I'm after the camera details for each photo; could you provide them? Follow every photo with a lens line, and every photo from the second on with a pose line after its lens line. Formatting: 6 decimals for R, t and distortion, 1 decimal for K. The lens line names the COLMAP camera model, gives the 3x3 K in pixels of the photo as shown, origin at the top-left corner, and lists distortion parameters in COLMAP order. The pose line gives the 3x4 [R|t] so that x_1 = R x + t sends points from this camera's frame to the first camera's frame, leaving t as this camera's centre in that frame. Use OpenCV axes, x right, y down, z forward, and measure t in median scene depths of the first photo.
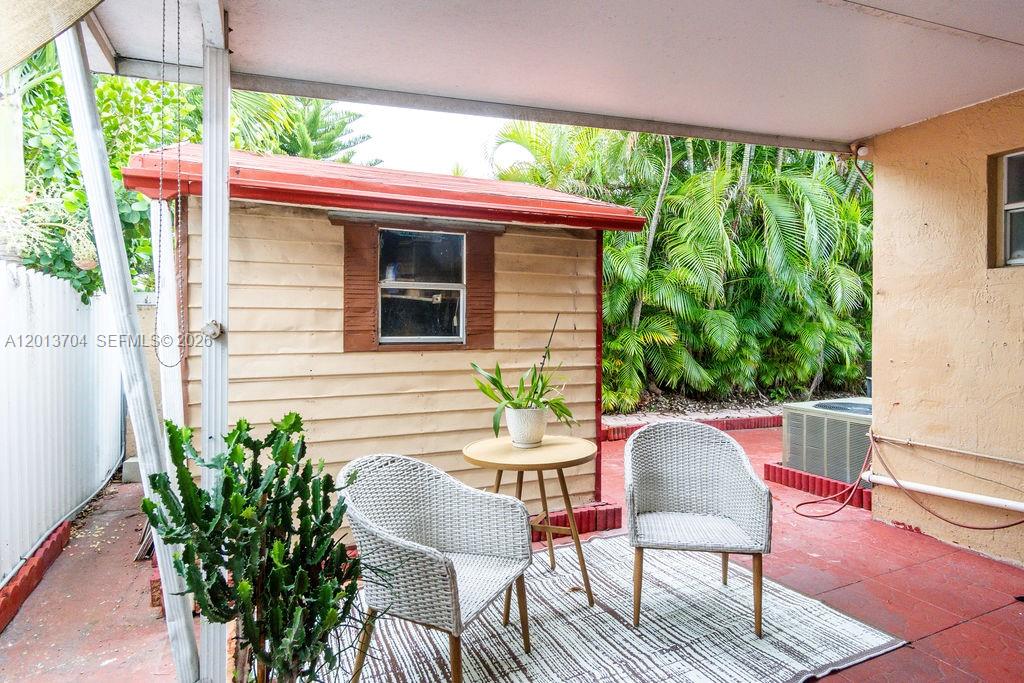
lens RADIAL K [[542.7, 0, 508.8], [0, 542.7, 333.3], [0, 0, 1]] dist [-0.004593, 0.002549]
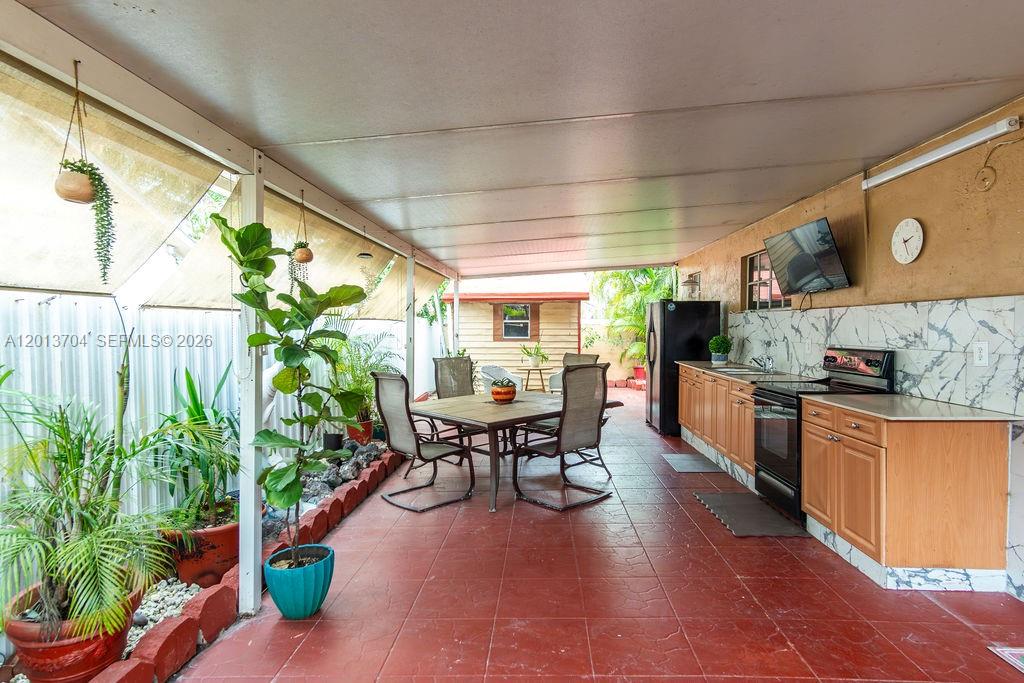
lens RADIAL K [[542.7, 0, 512.4], [0, 542.7, 341.0], [0, 0, 1]] dist [-0.004593, 0.002549]
pose [[0.878367, 0.008242, -0.477916, 1.368330], [-0.004224, 0.999946, 0.009482, 0.000727], [0.477968, -0.006310, 0.878354, -1.859100]]
